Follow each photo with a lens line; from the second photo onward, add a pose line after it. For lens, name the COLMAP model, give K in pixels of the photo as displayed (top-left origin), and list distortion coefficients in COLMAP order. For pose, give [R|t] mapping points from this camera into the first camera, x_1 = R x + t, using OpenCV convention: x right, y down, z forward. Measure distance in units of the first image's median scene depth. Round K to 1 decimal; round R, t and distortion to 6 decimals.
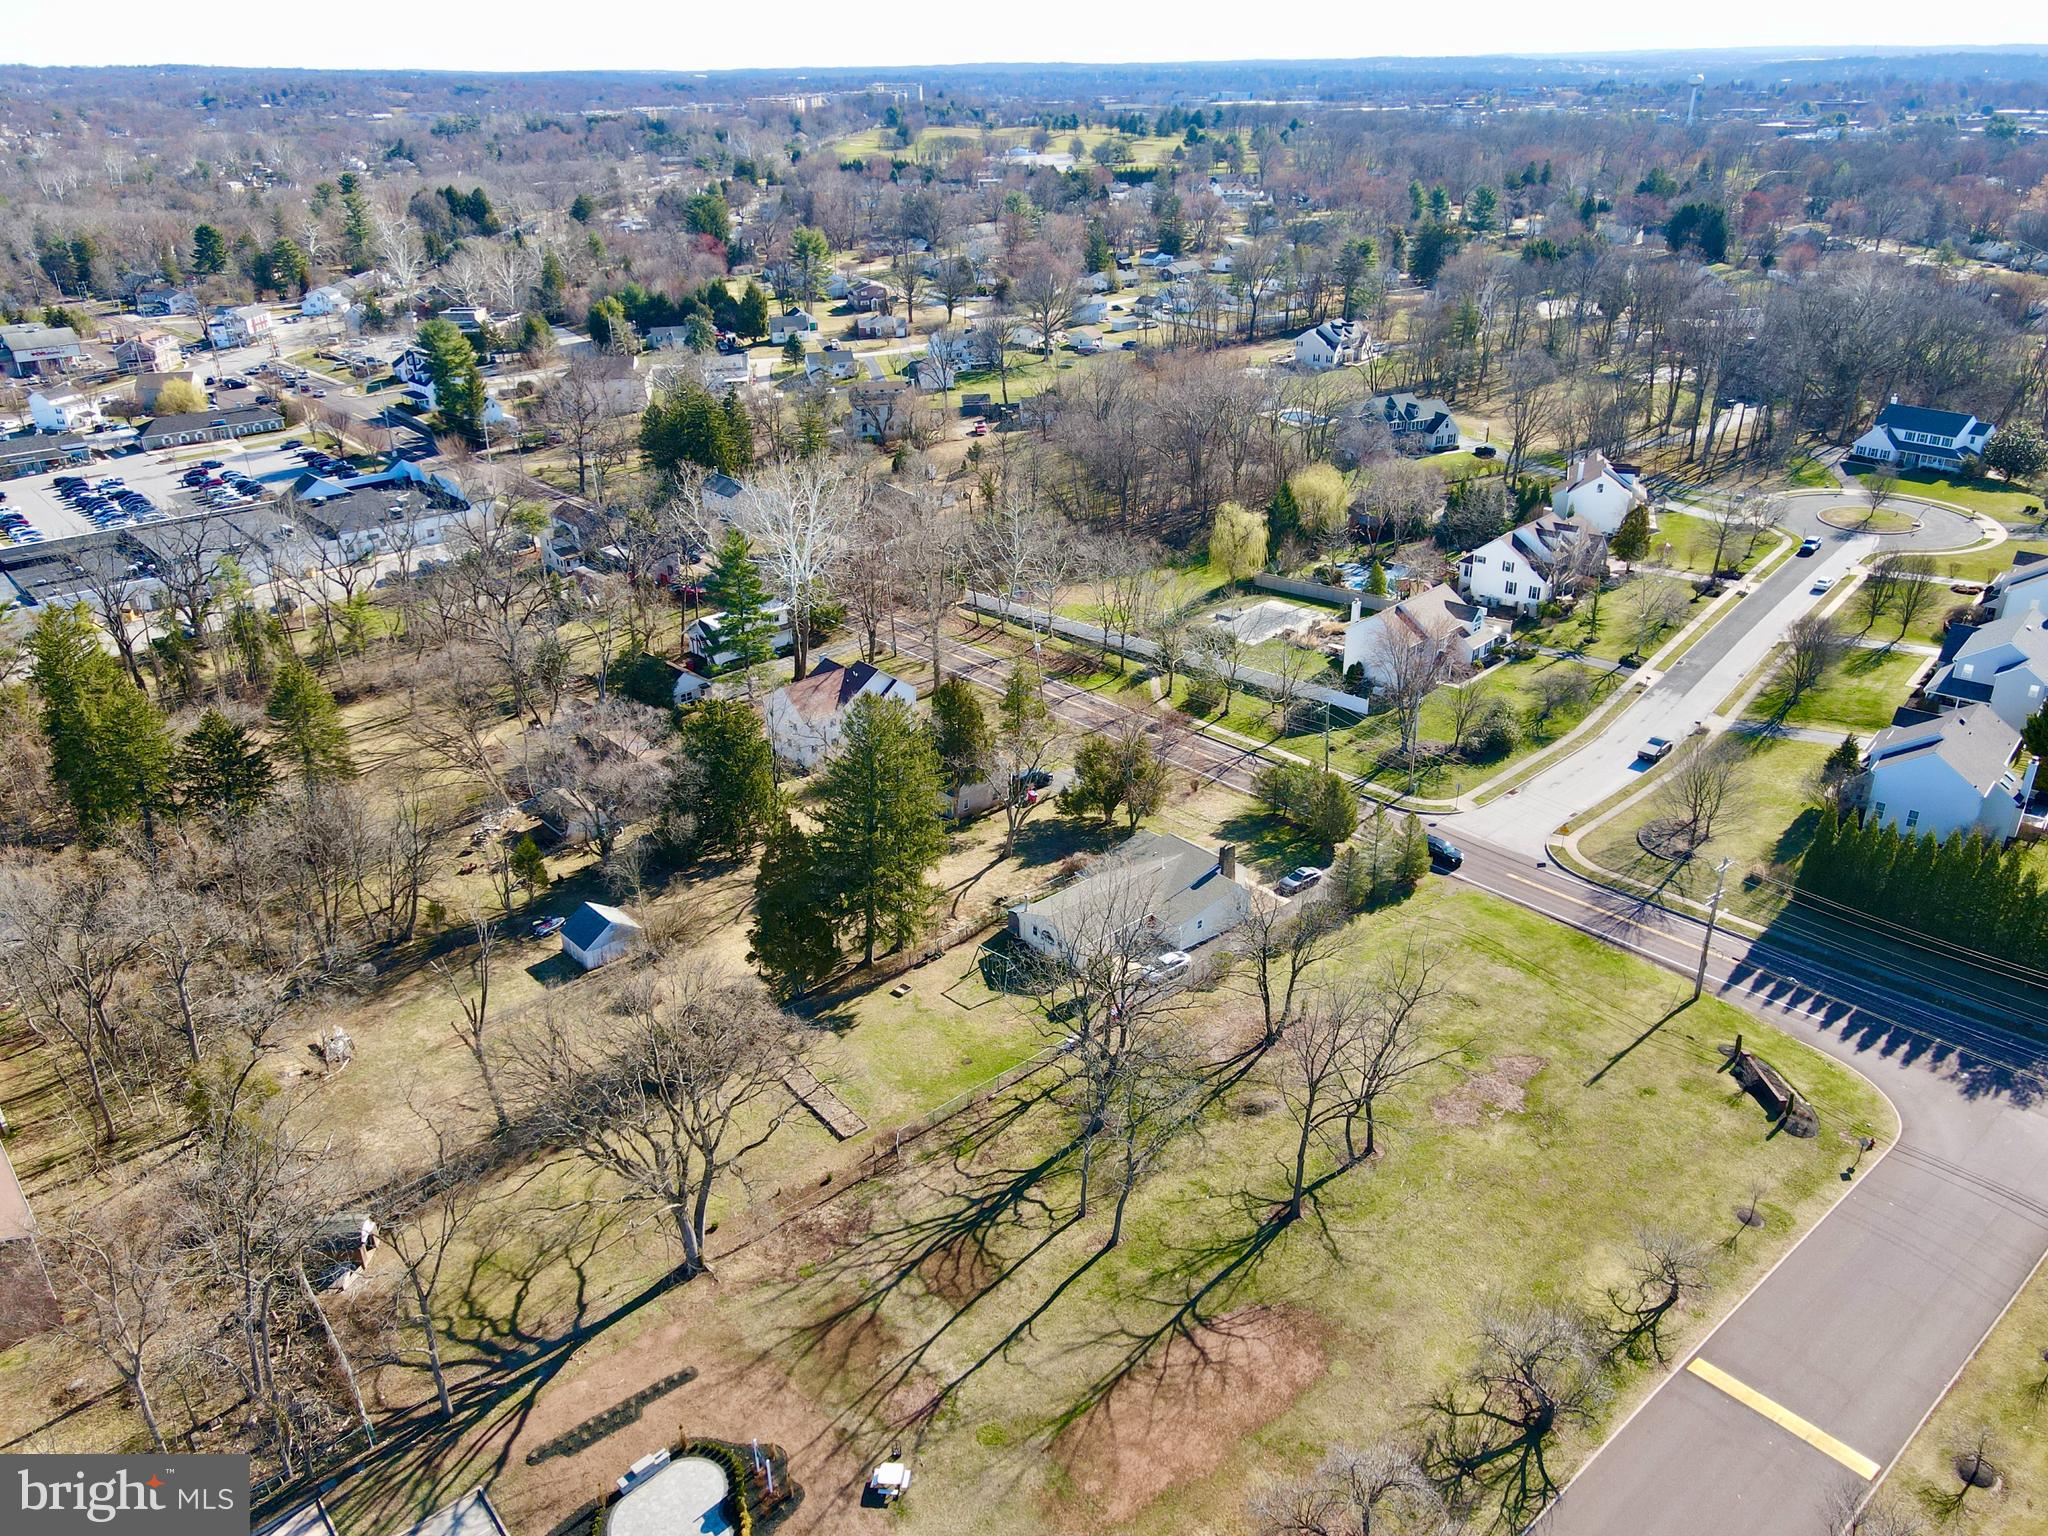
lens RADIAL K [[1509.7, 0, 1016.8], [0, 1509.7, 758.8], [0, 0, 1]] dist [0.014149, 0.012451]
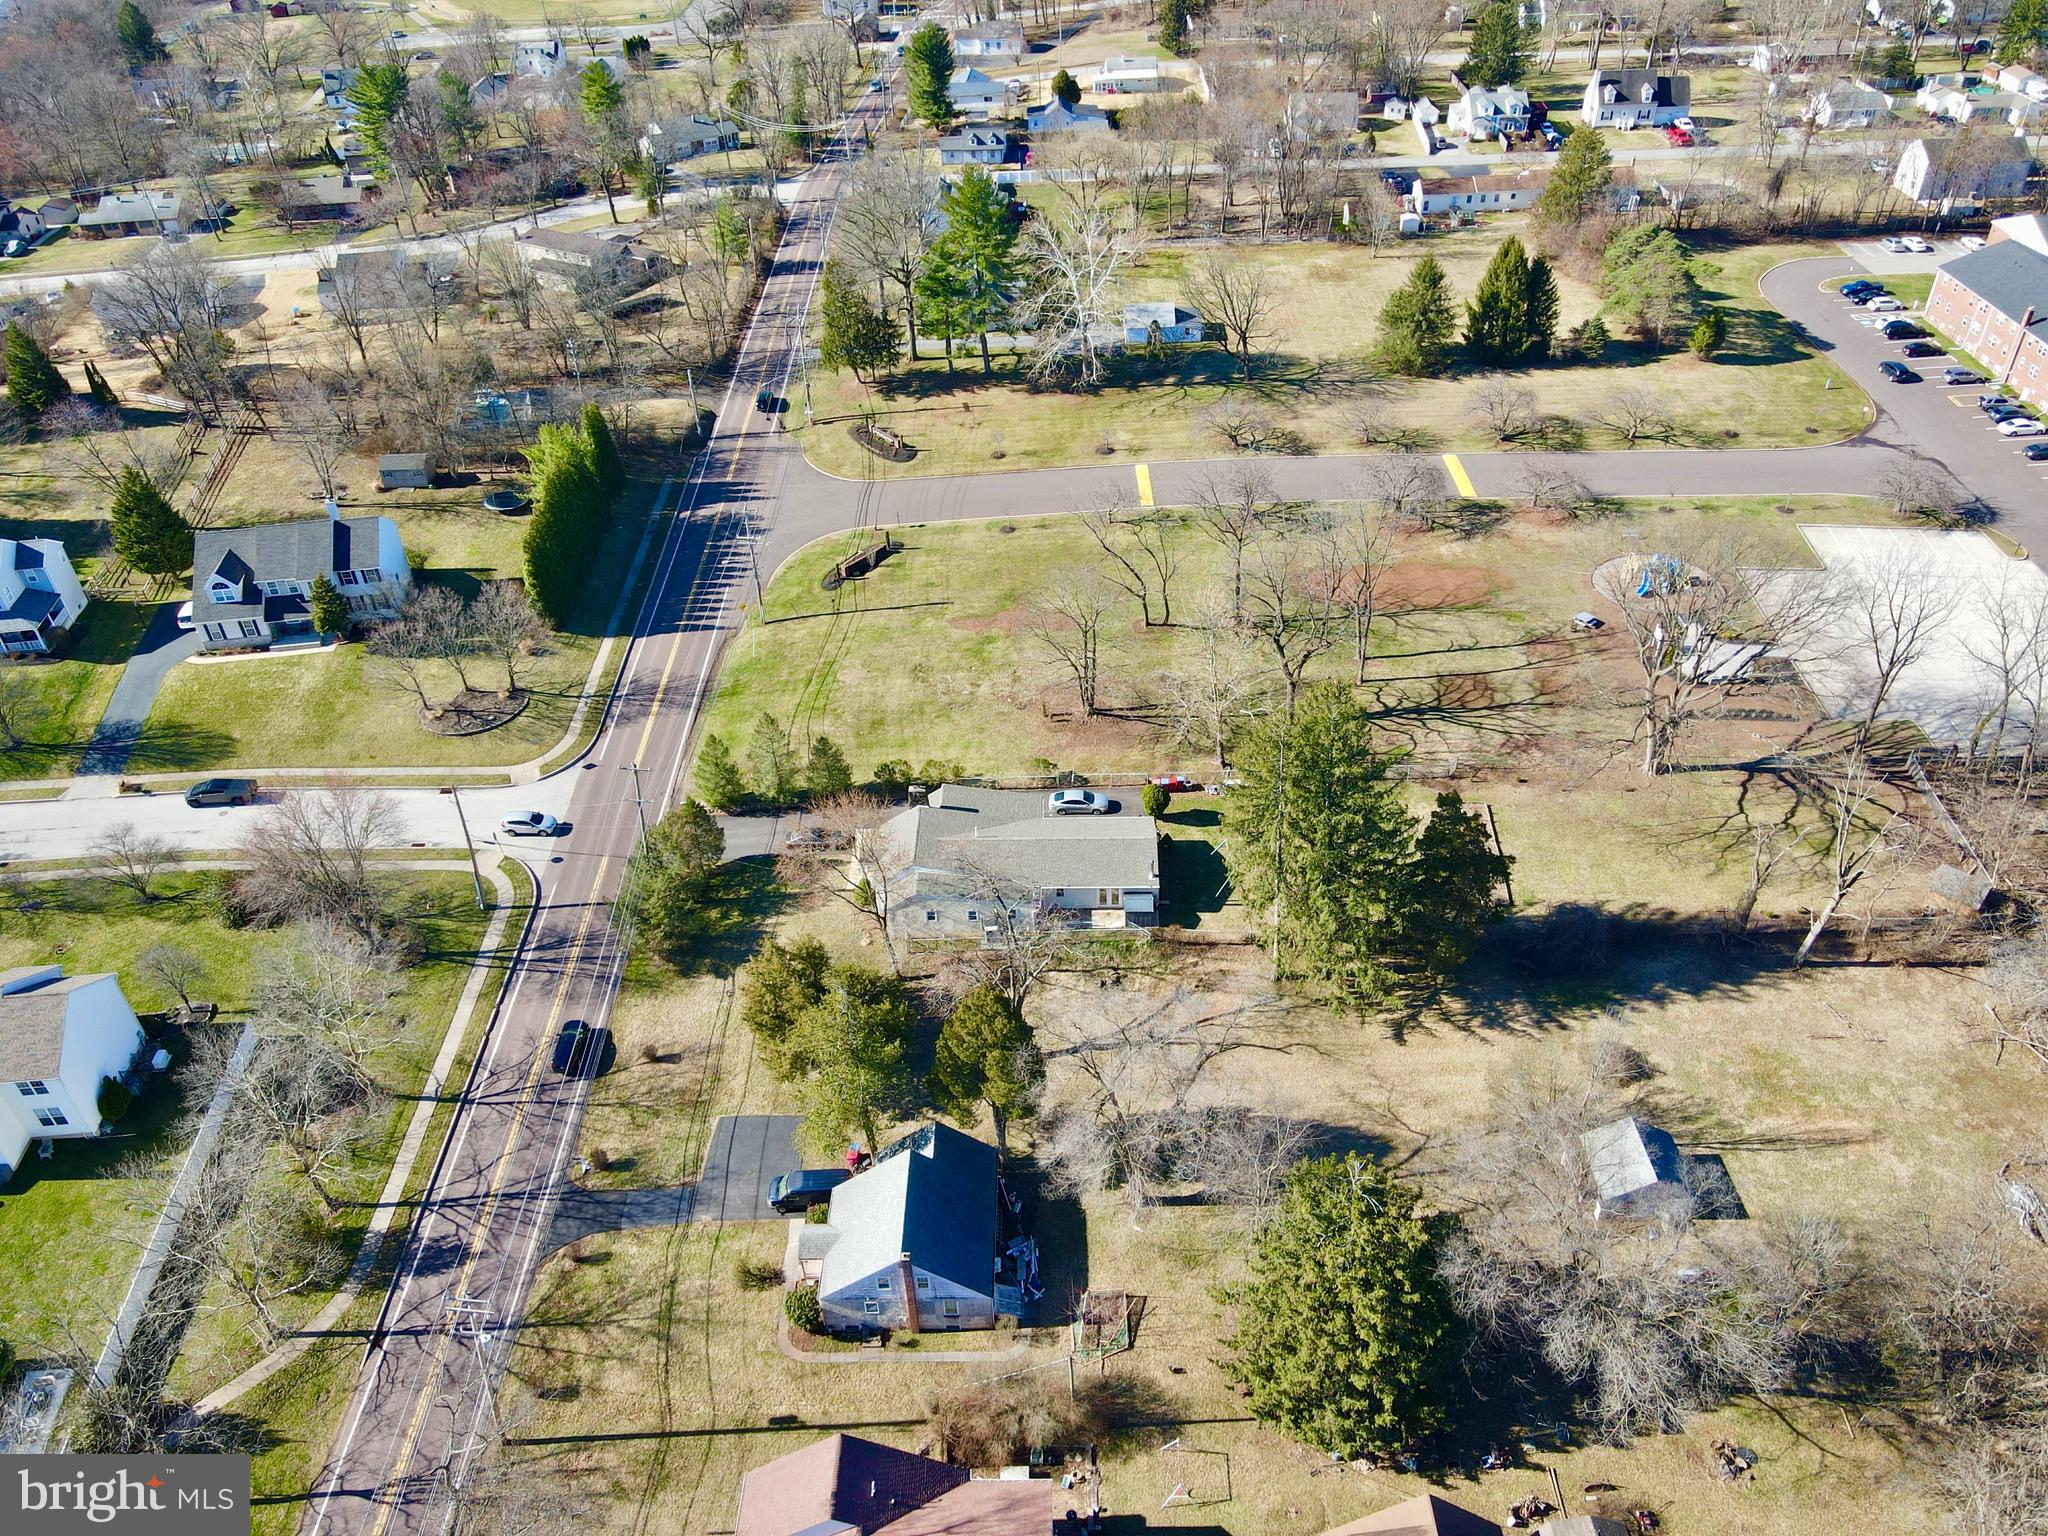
lens RADIAL K [[1509.7, 0, 1016.8], [0, 1509.7, 758.8], [0, 0, 1]] dist [0.014149, 0.012451]
pose [[-0.742973, -0.370202, 0.557621, -0.525624], [0.325330, 0.528339, 0.784231, -0.849031], [-0.584937, 0.764073, -0.272104, 1.656616]]
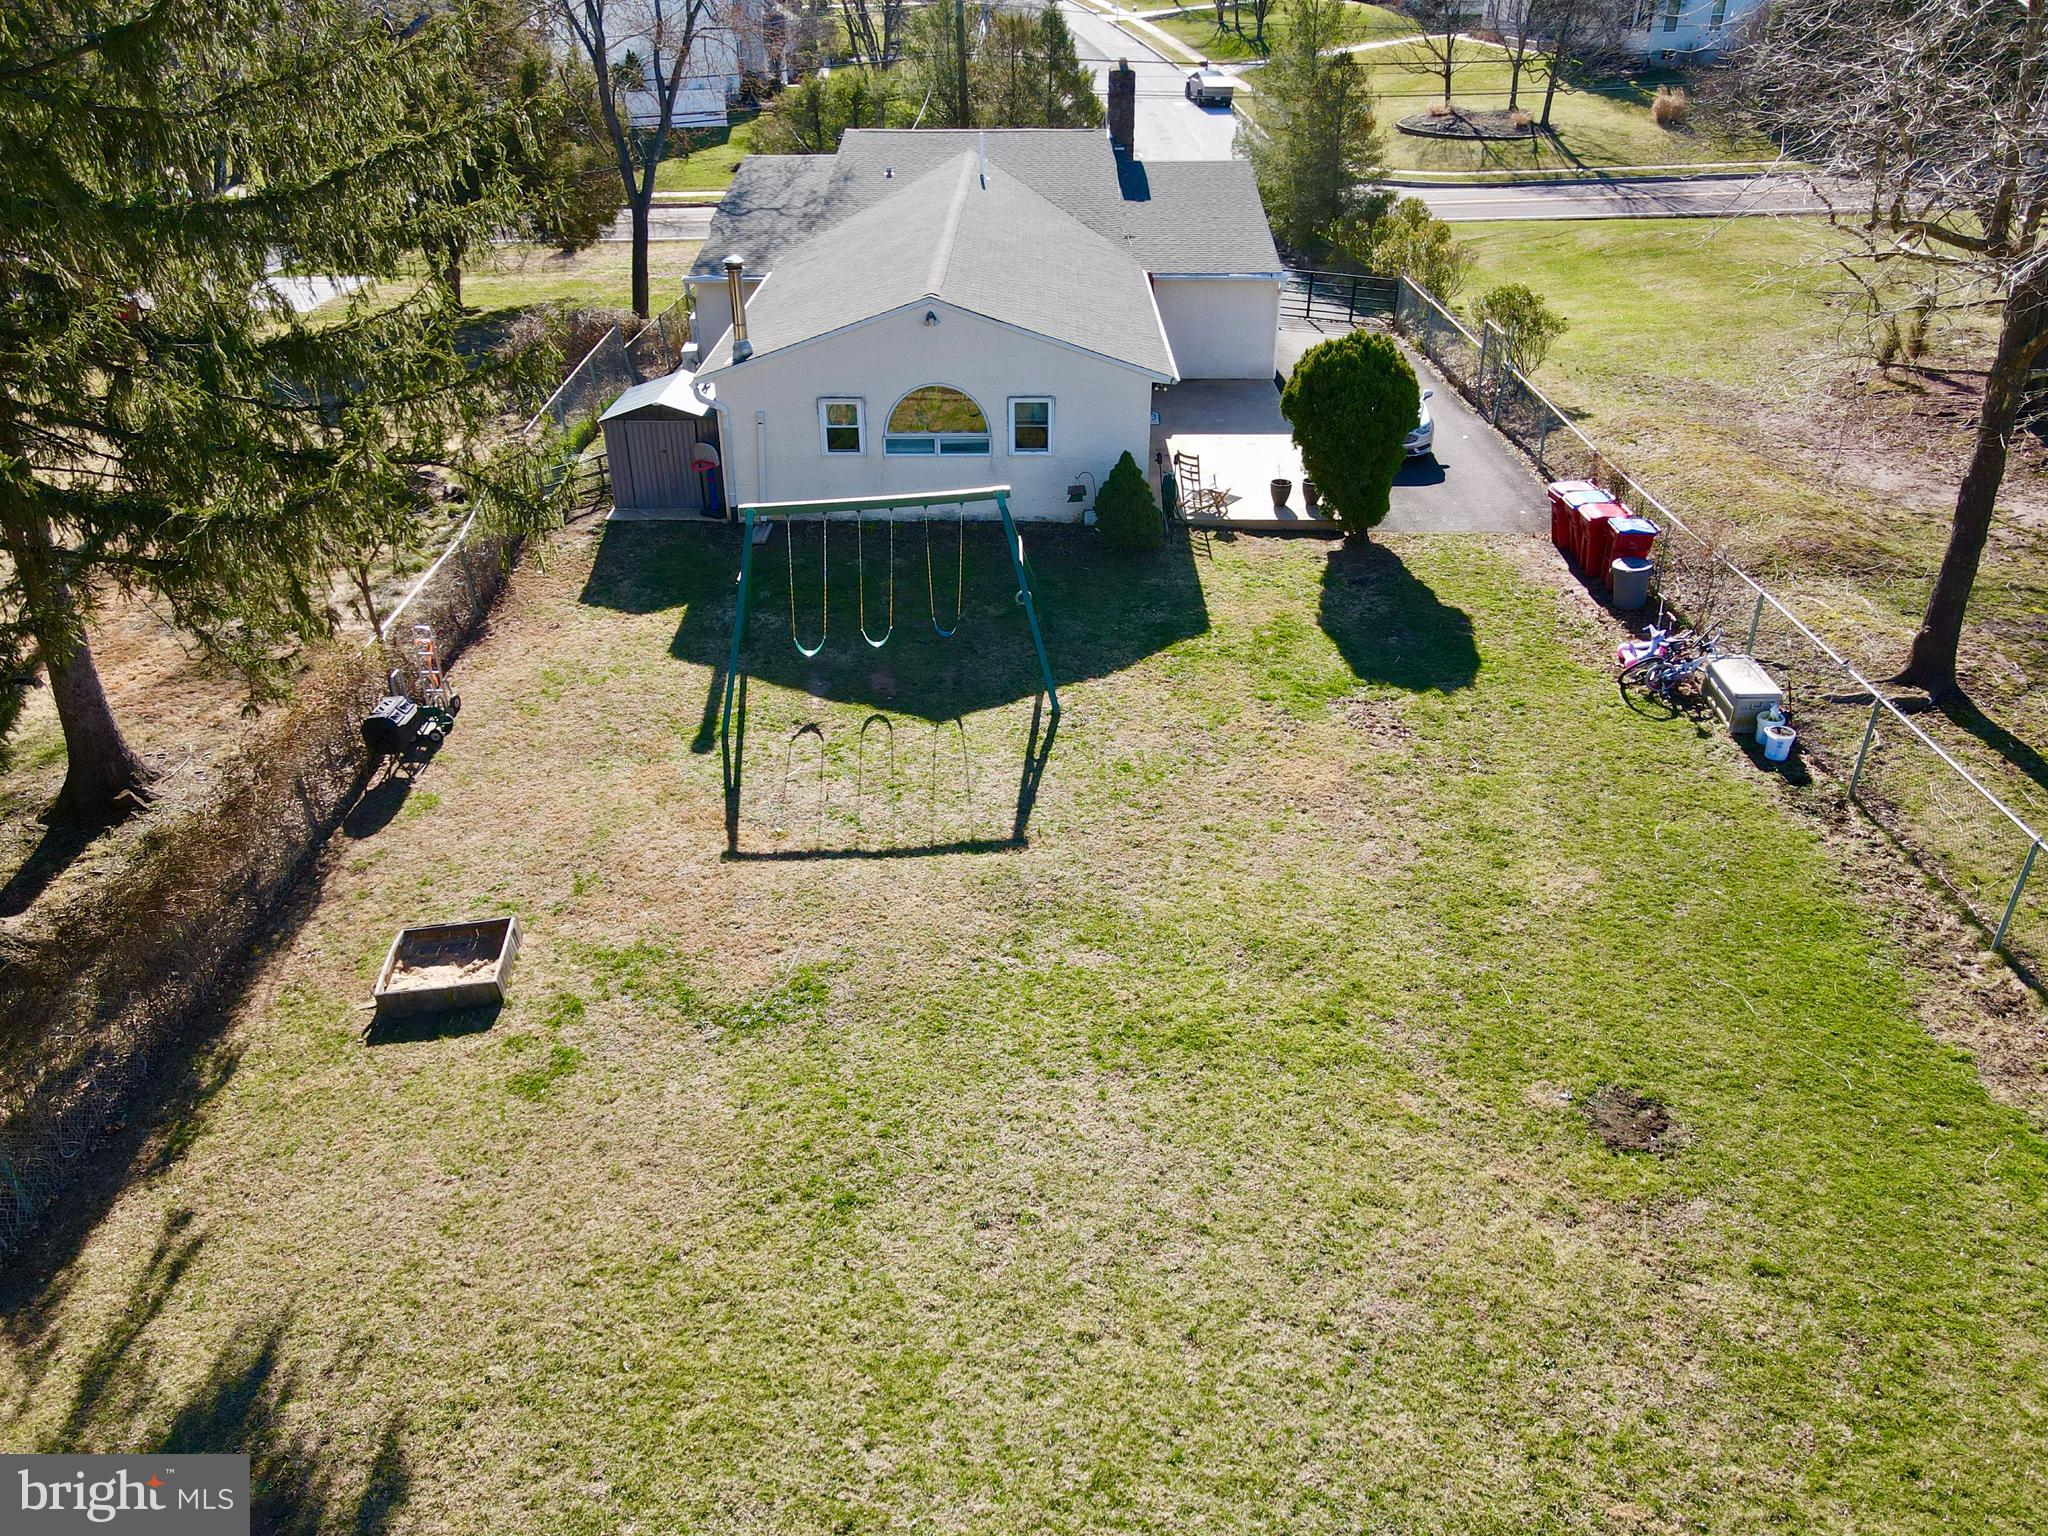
lens RADIAL K [[1509.7, 0, 1016.8], [0, 1509.7, 758.8], [0, 0, 1]] dist [0.014149, 0.012451]
pose [[0.658359, -0.358447, 0.661875, -0.158750], [0.308170, 0.930614, 0.197453, 0.163914], [-0.686727, 0.073975, 0.723141, 1.136380]]
